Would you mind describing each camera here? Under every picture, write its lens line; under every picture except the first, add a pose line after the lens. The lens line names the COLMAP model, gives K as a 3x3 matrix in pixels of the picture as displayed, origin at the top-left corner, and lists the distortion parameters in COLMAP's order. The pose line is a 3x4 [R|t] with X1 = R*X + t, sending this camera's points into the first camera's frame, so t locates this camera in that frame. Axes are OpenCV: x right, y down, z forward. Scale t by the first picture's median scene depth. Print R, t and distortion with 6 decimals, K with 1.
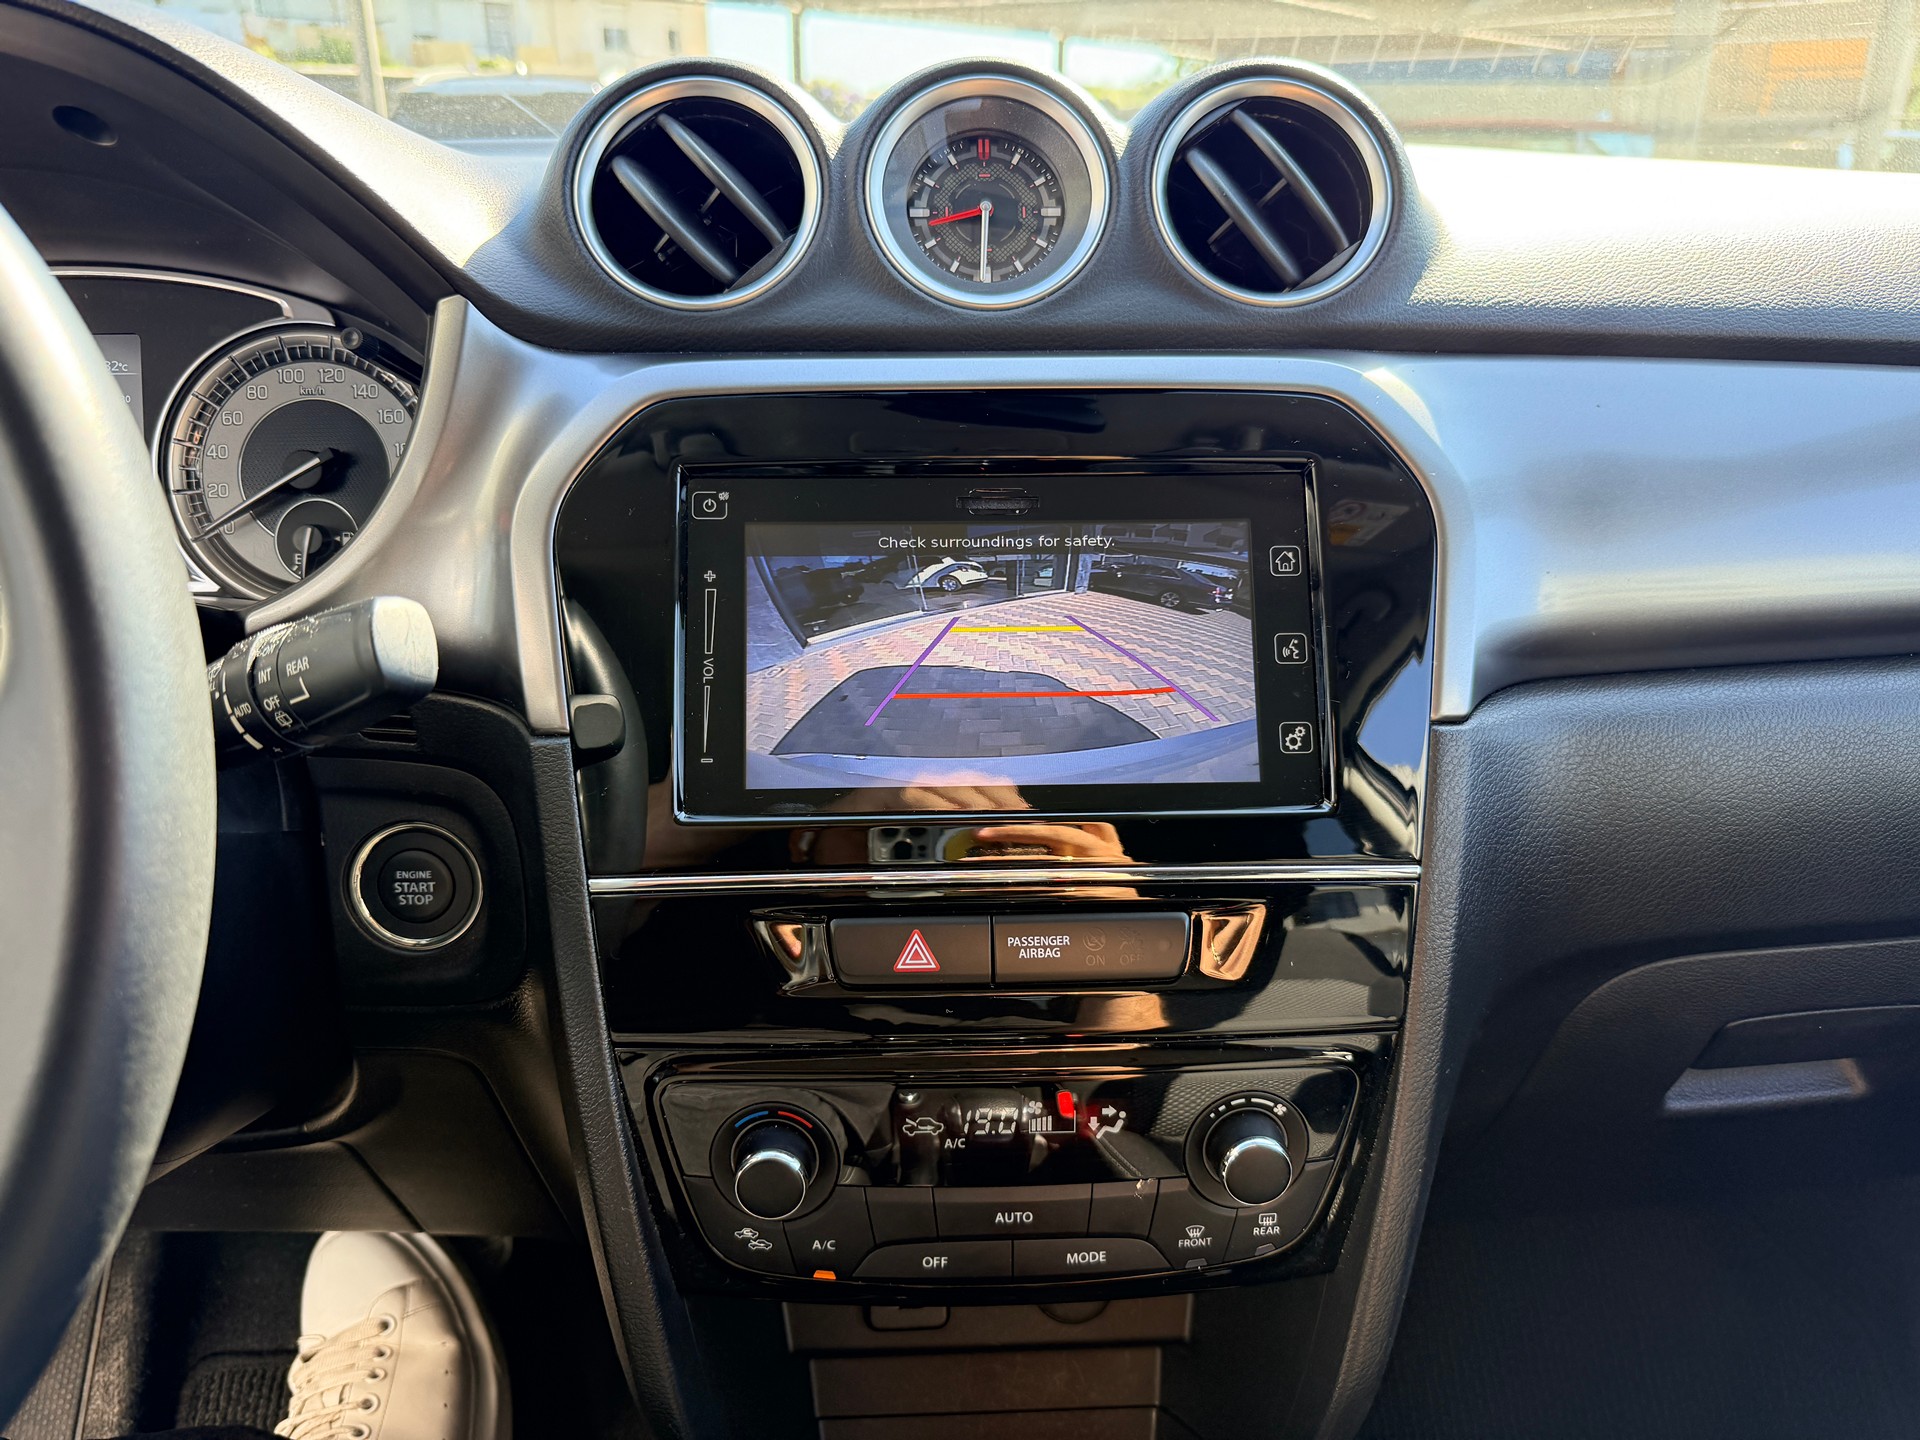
lens RADIAL K [[1364.4, 0, 955.0], [0, 1364.4, 713.2], [0, 0, 1]] dist [0.100938, -0.159866]
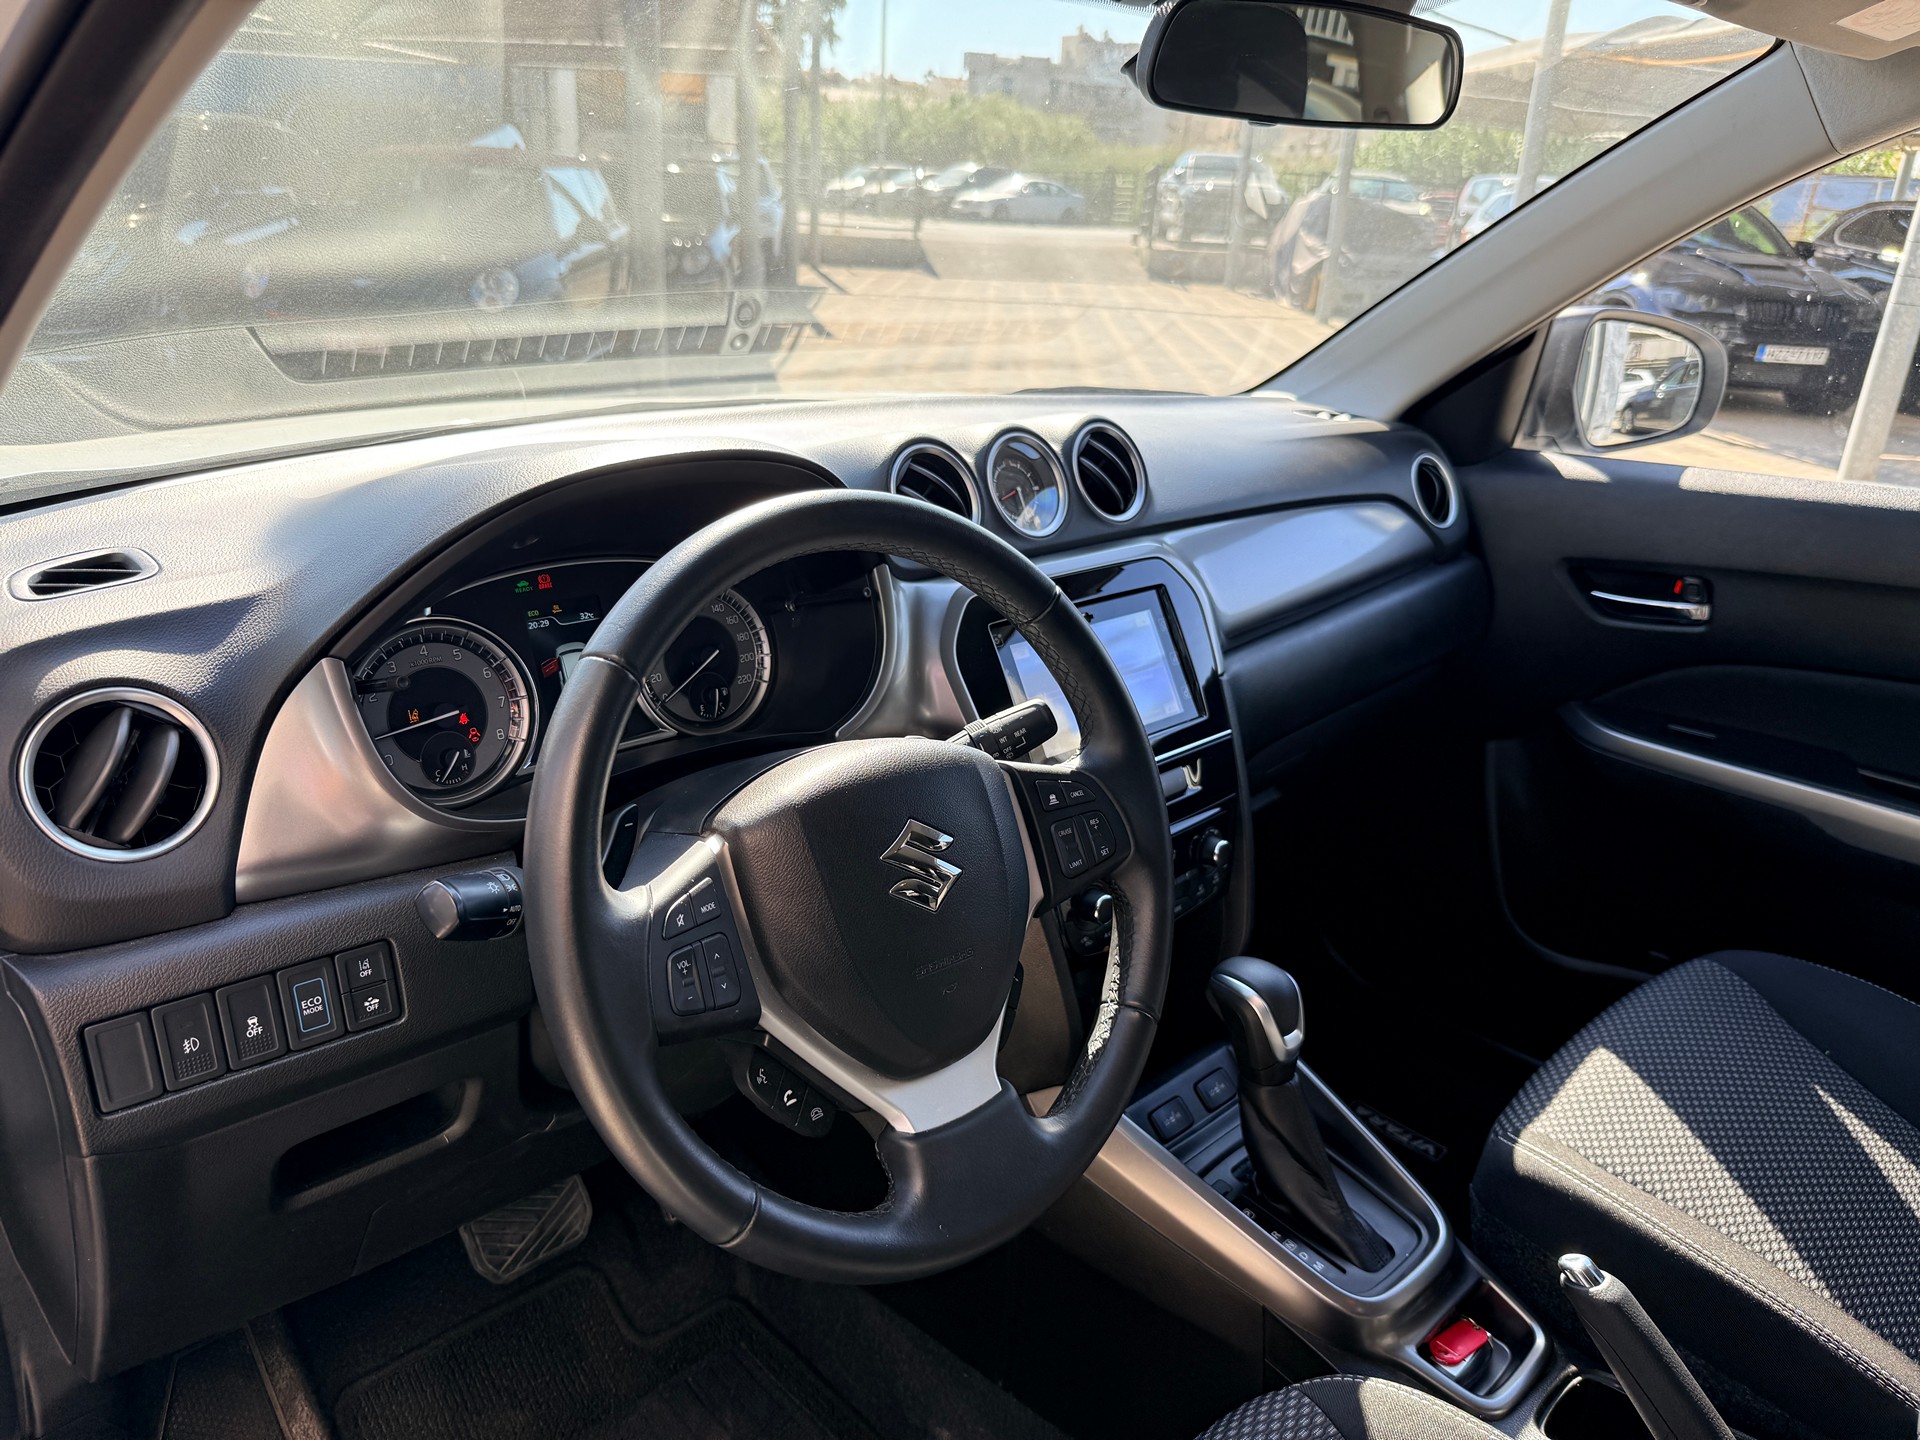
lens RADIAL K [[1381.7, 0, 951.1], [0, 1381.7, 697.8], [0, 0, 1]] dist [0.005562, -0.003989]
pose [[0.748167, -0.192844, 0.634868, -1.678882], [0.193119, 0.978696, 0.069700, -0.232523], [-0.634784, 0.070458, 0.769470, -0.676029]]
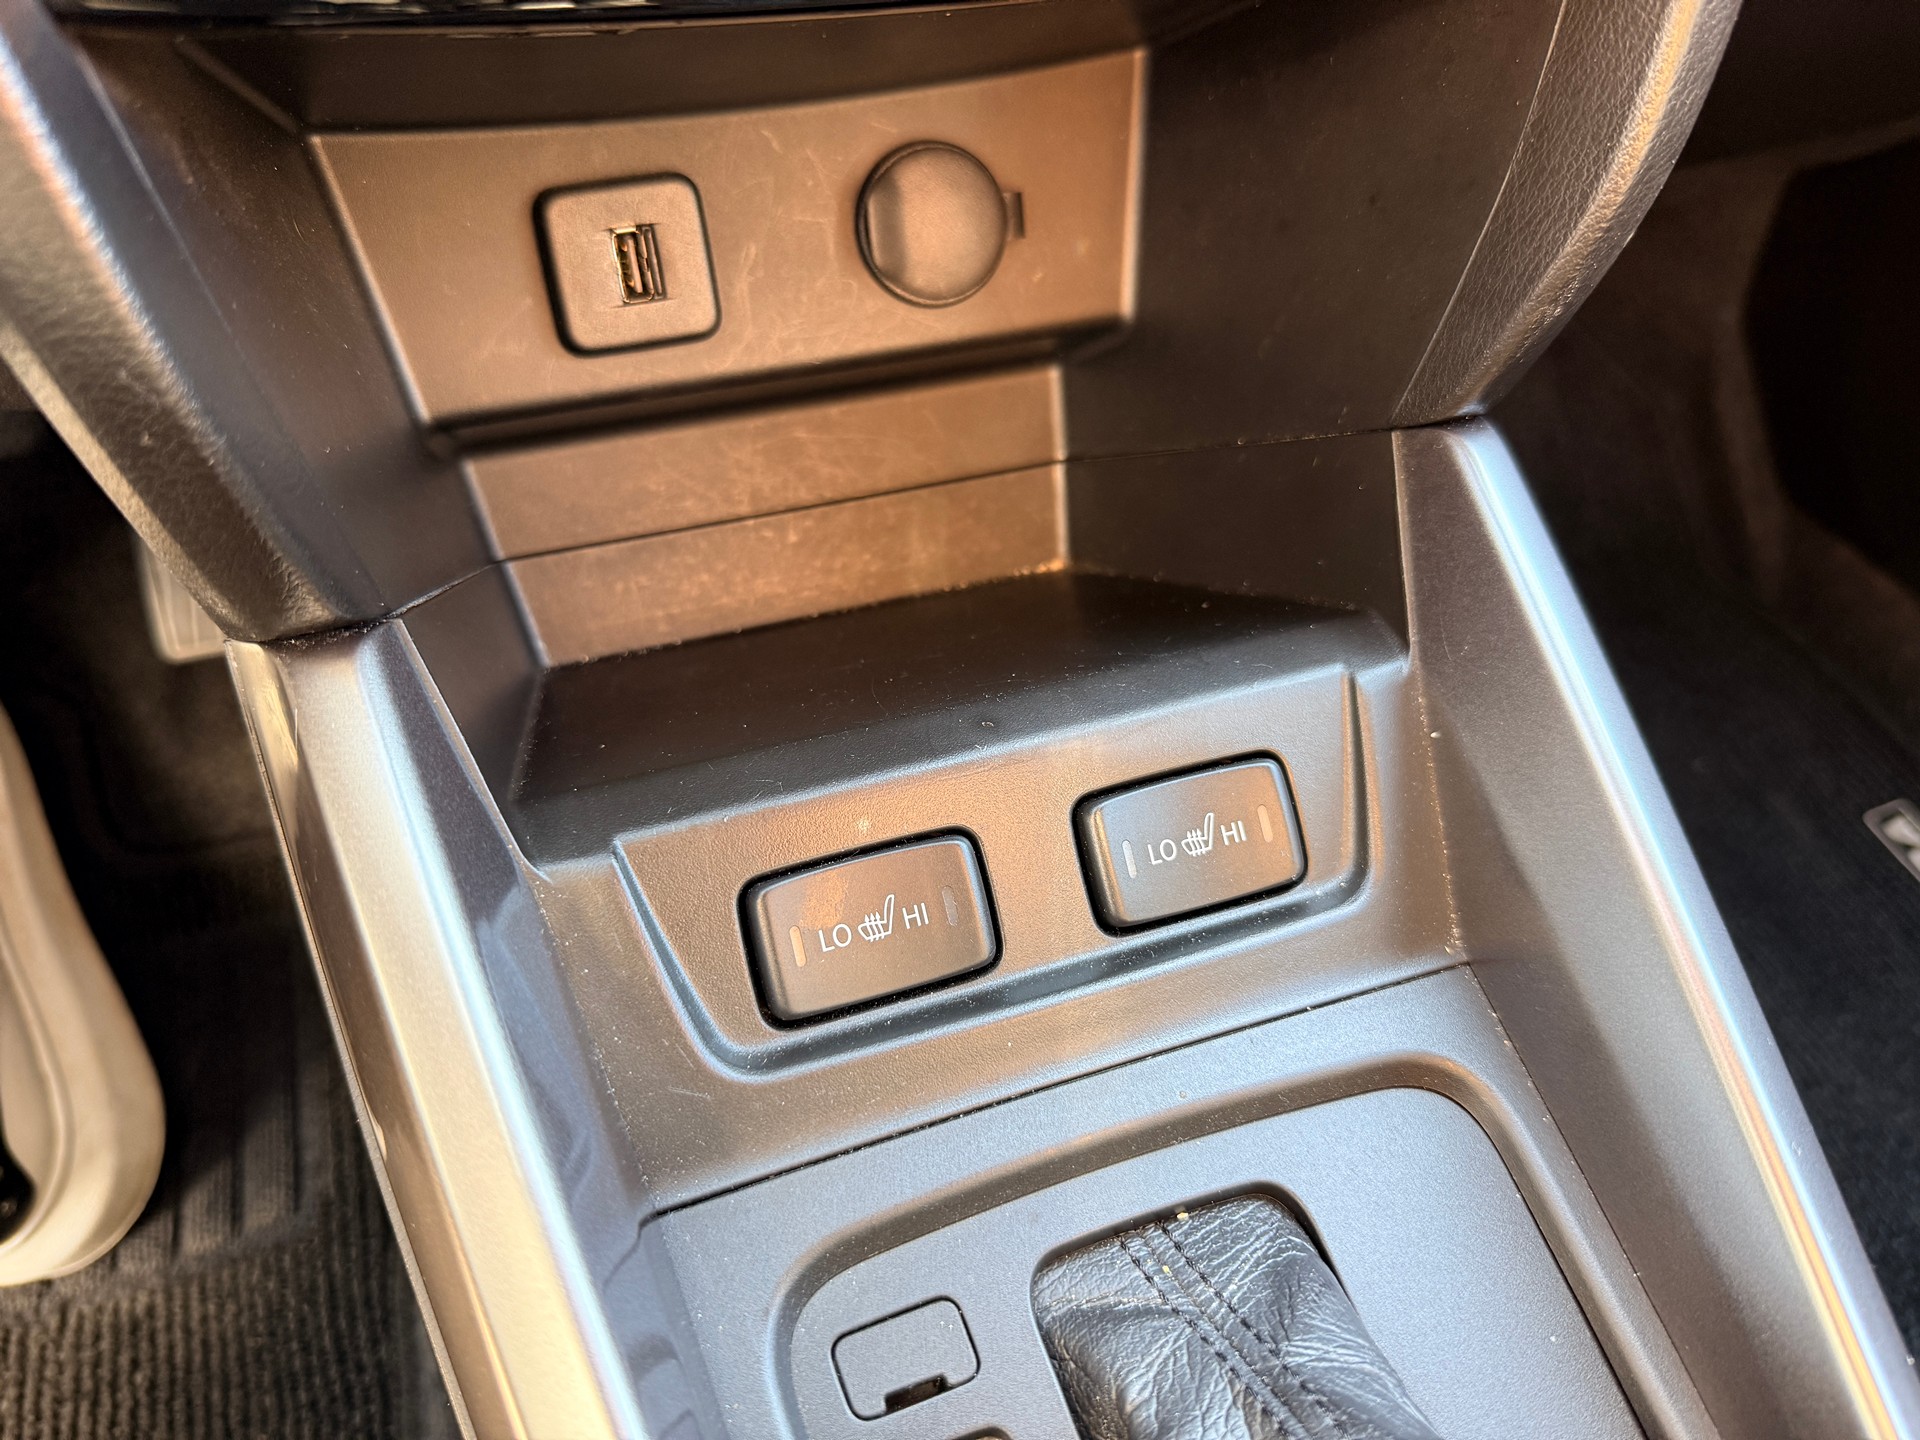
lens RADIAL K [[1373.0, 0, 960.7], [0, 1373.0, 728.1], [0, 0, 1]] dist [0.082199, -0.180062]
pose [[0.951159, -0.188315, 0.244611, -0.096142], [0.064780, 0.896502, 0.438279, 0.443029], [-0.301829, -0.401027, 0.864914, 0.566390]]
